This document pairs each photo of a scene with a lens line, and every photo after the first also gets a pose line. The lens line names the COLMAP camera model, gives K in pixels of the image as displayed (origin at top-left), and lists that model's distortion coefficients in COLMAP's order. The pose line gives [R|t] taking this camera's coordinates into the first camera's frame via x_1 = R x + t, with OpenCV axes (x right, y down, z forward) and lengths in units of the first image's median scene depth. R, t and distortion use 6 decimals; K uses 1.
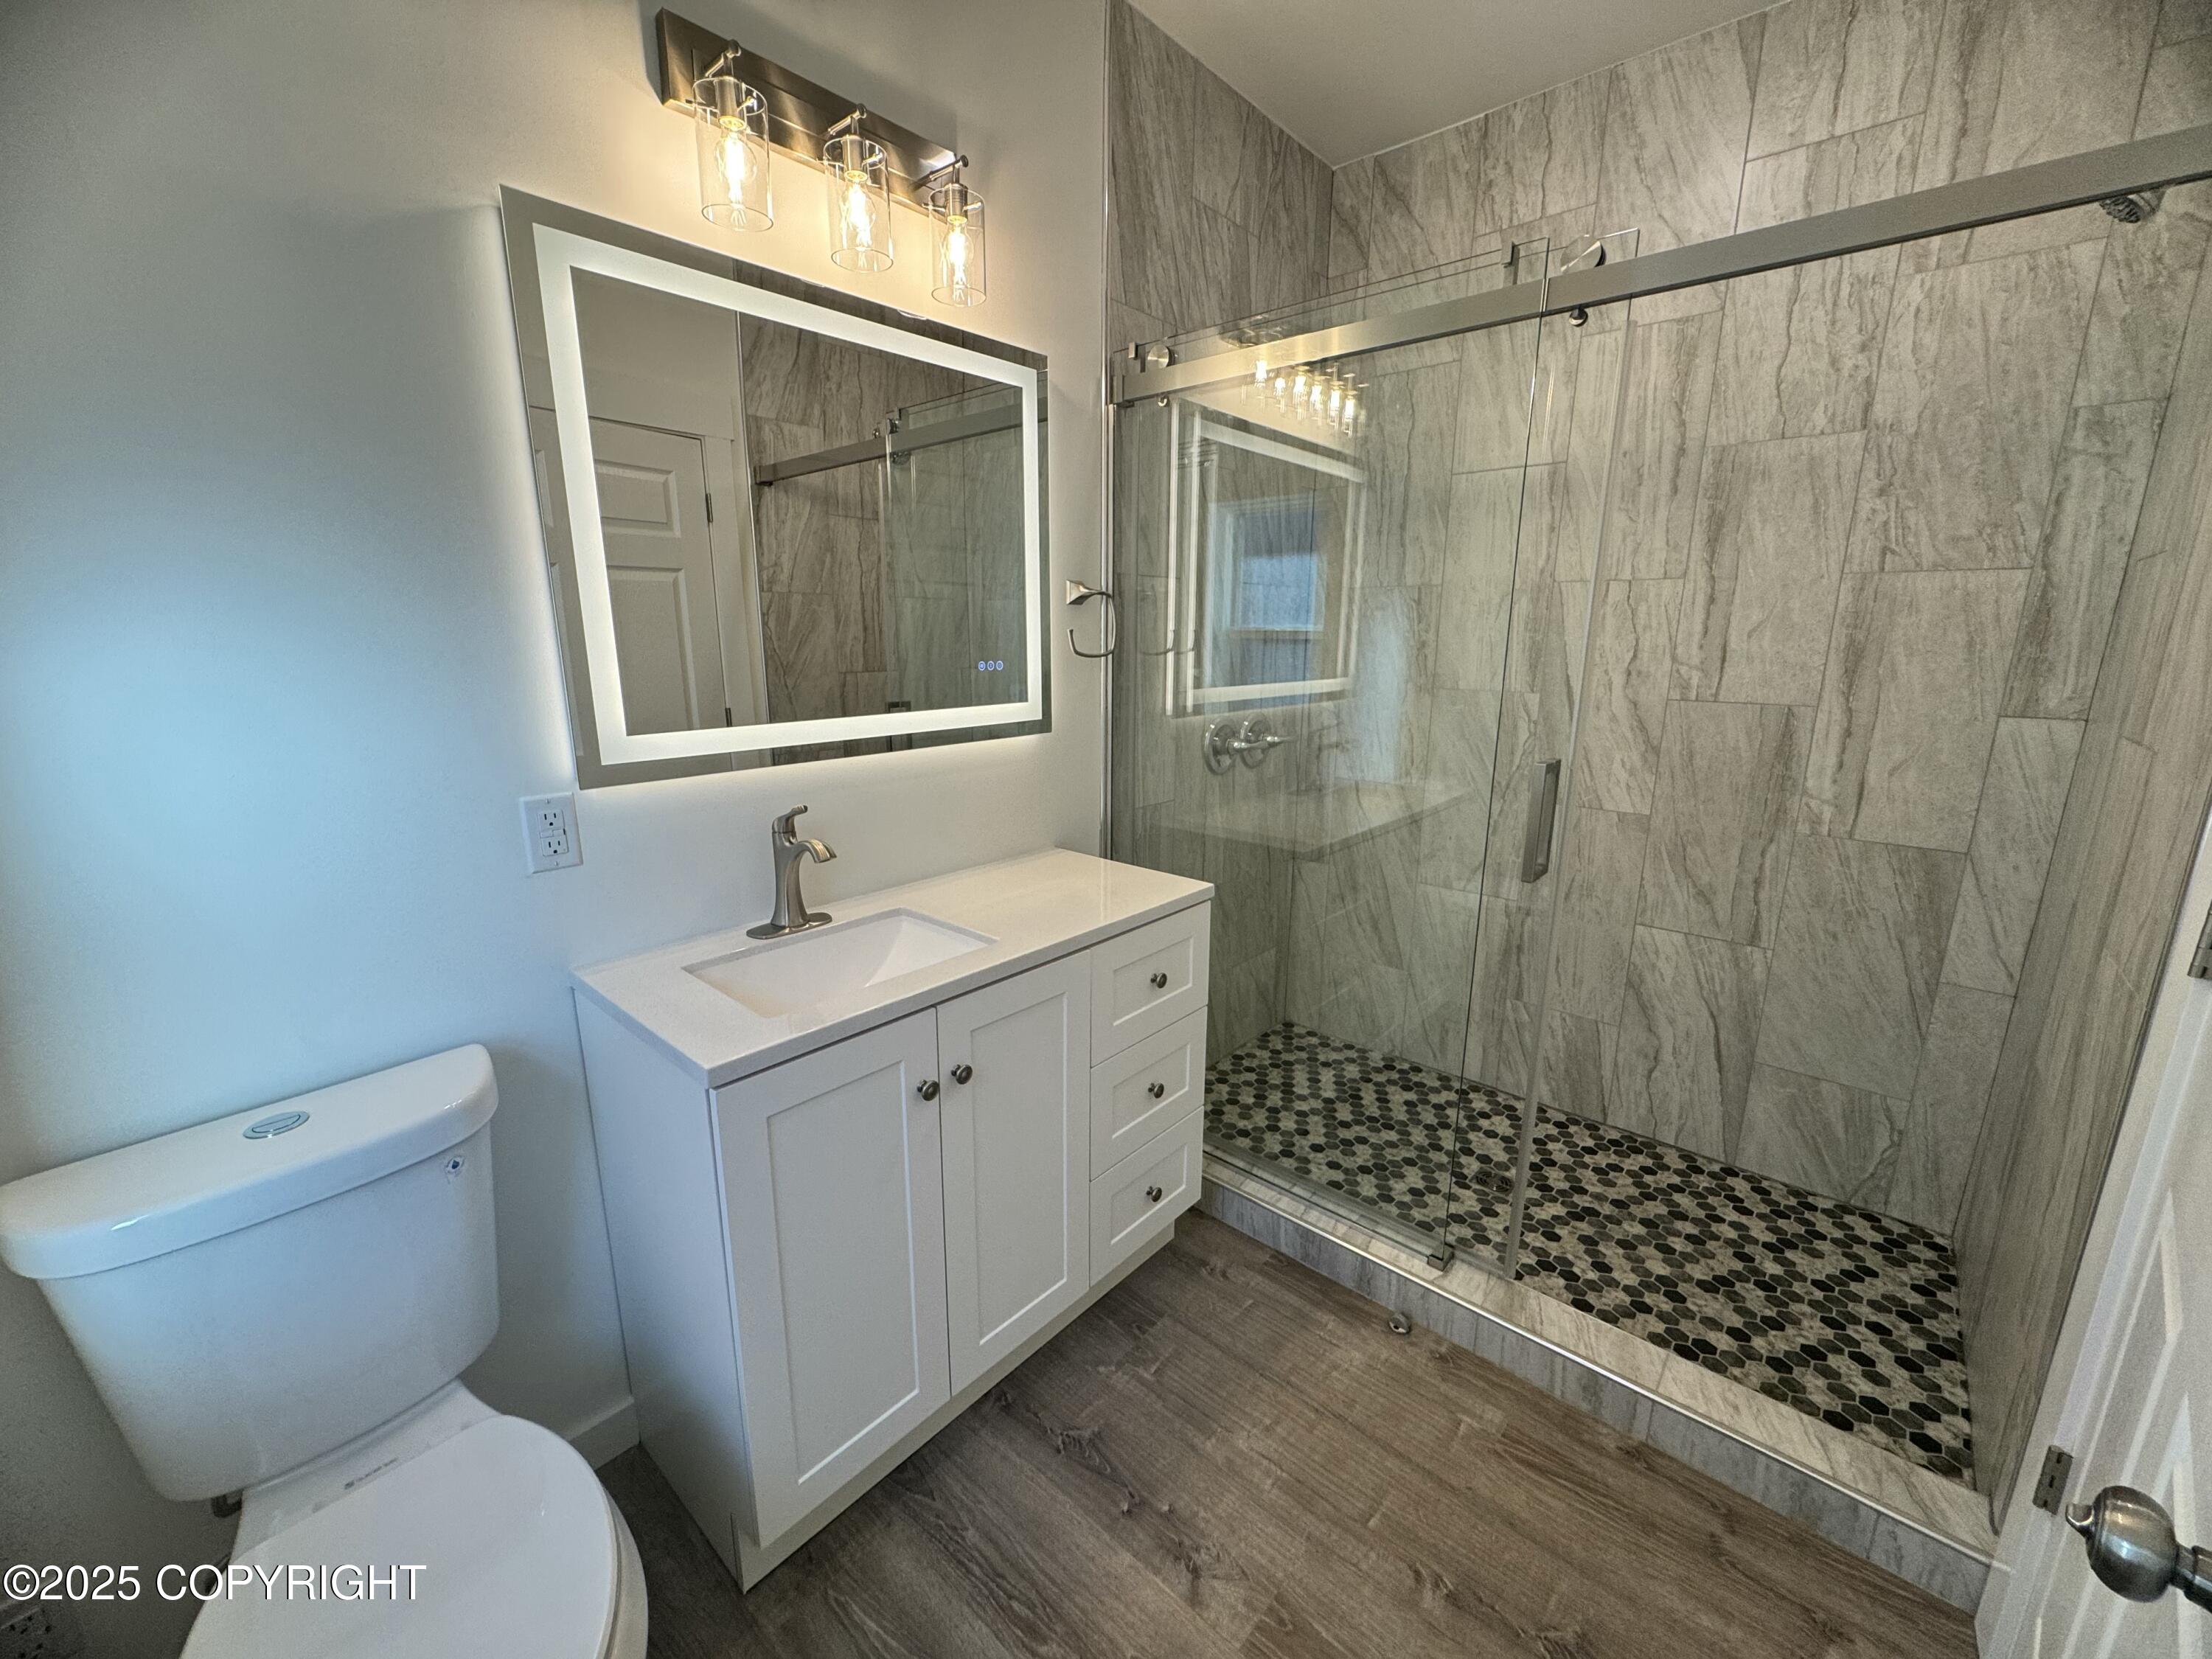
lens RADIAL K [[889.9, 0, 1101.8], [0, 889.9, 831.0], [0, 0, 1]] dist [-0.002196, 0.000974]
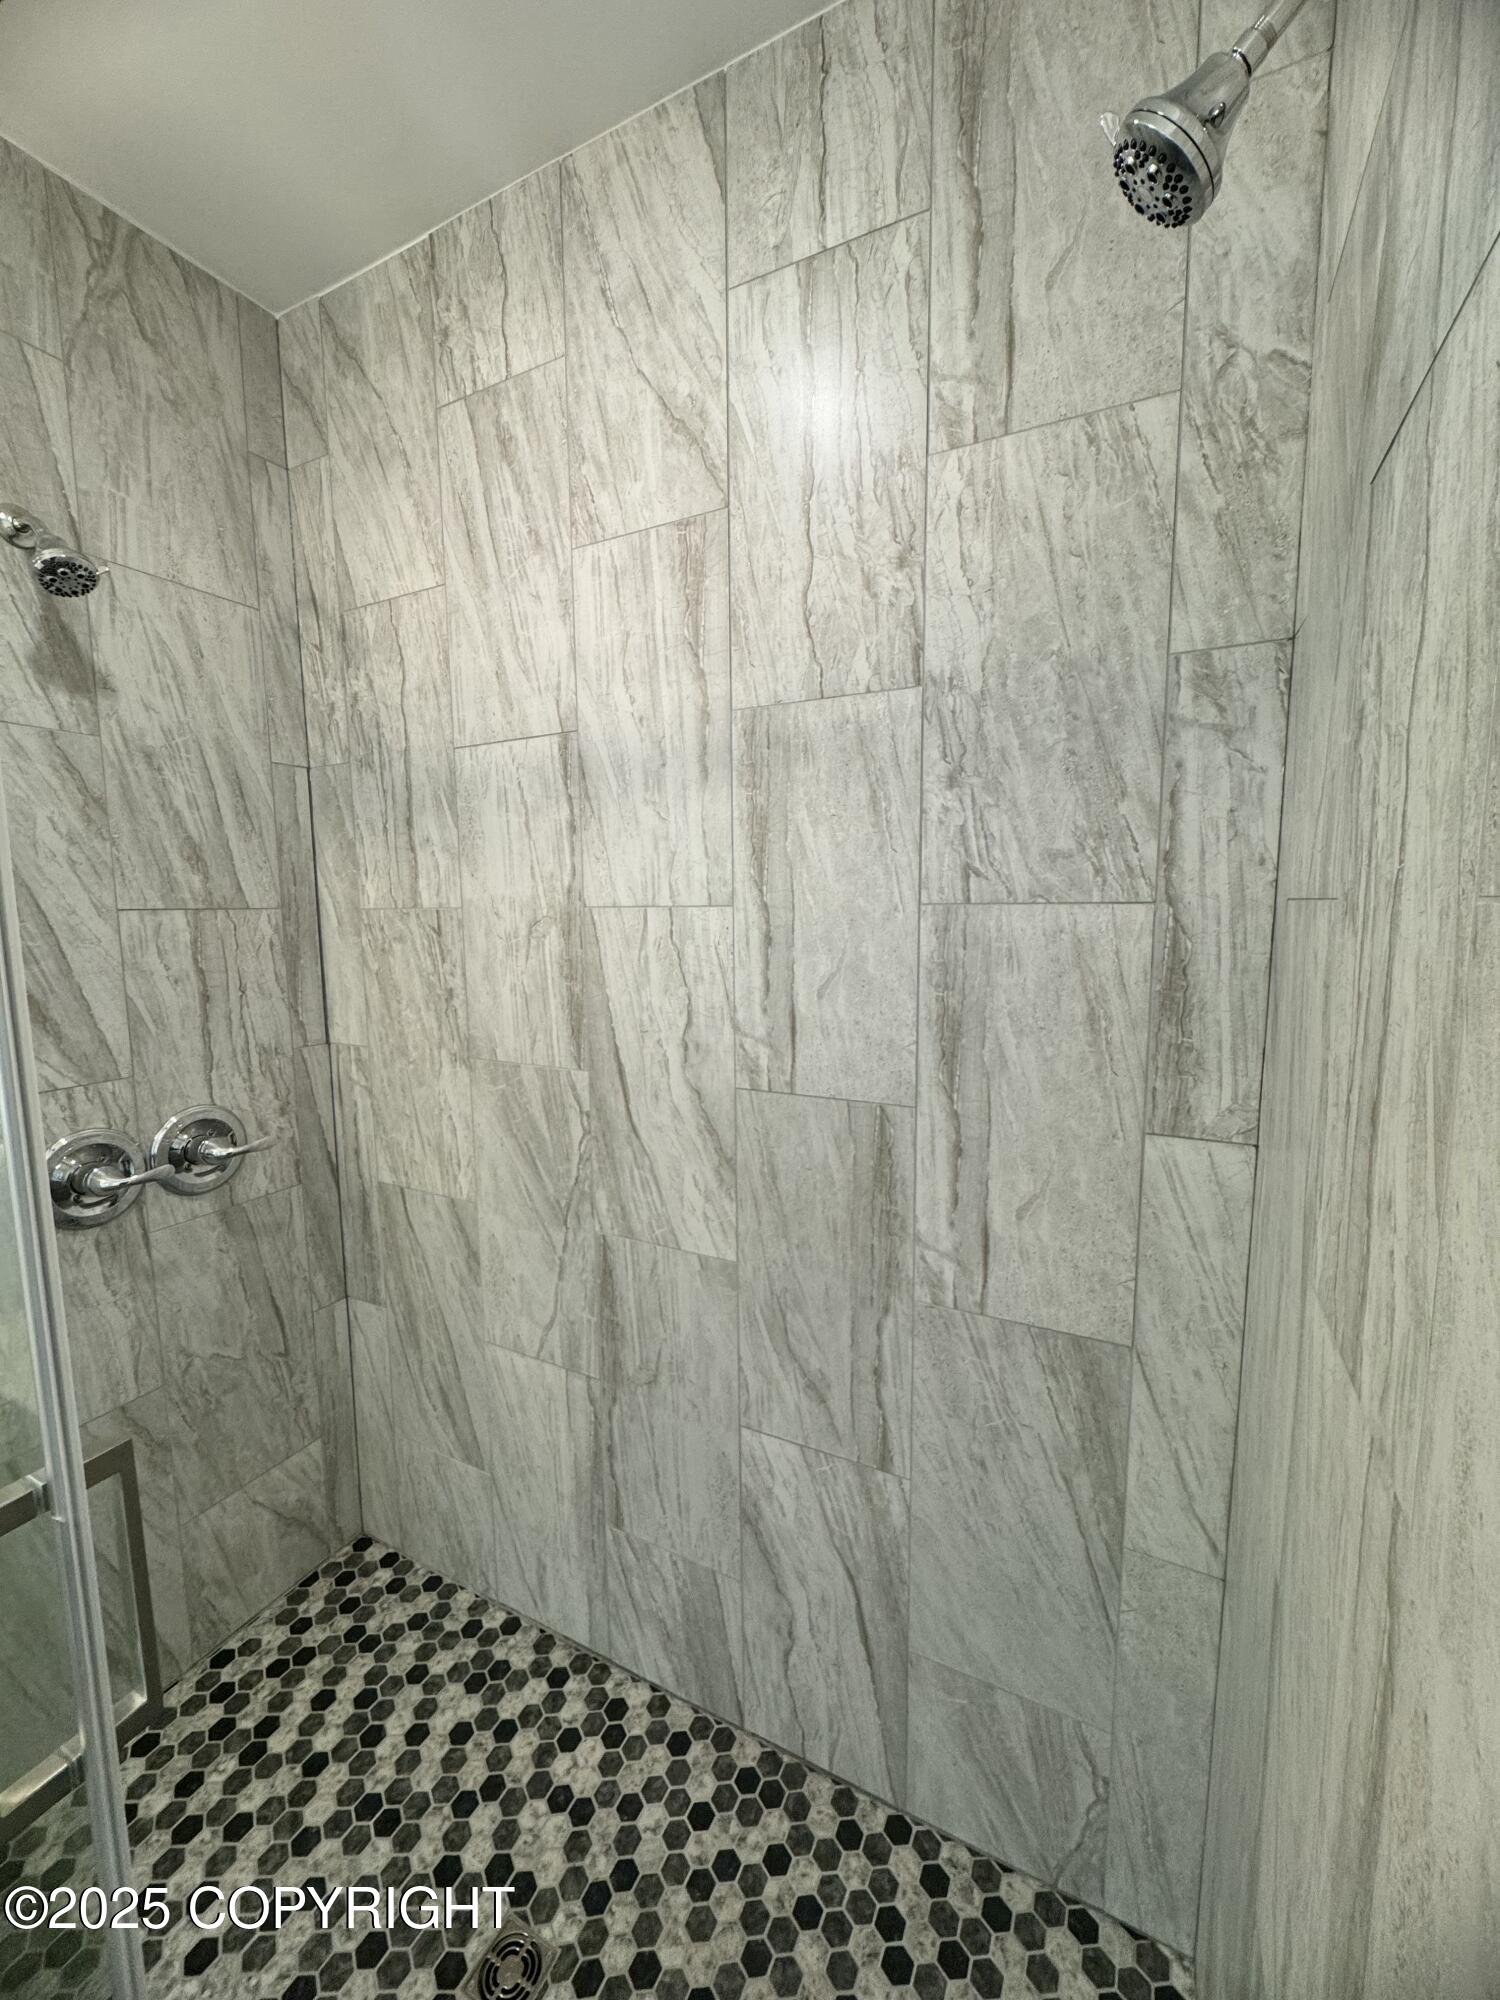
lens RADIAL K [[804.6, 0, 745.8], [0, 804.6, 998.8], [0, 0, 1]] dist [-0.002196, 0.000974]
pose [[0.967874, -0.044394, 0.247485, 0.520946], [0.069933, 0.992982, -0.095376, -0.161916], [-0.241514, 0.109620, 0.964186, 0.442926]]
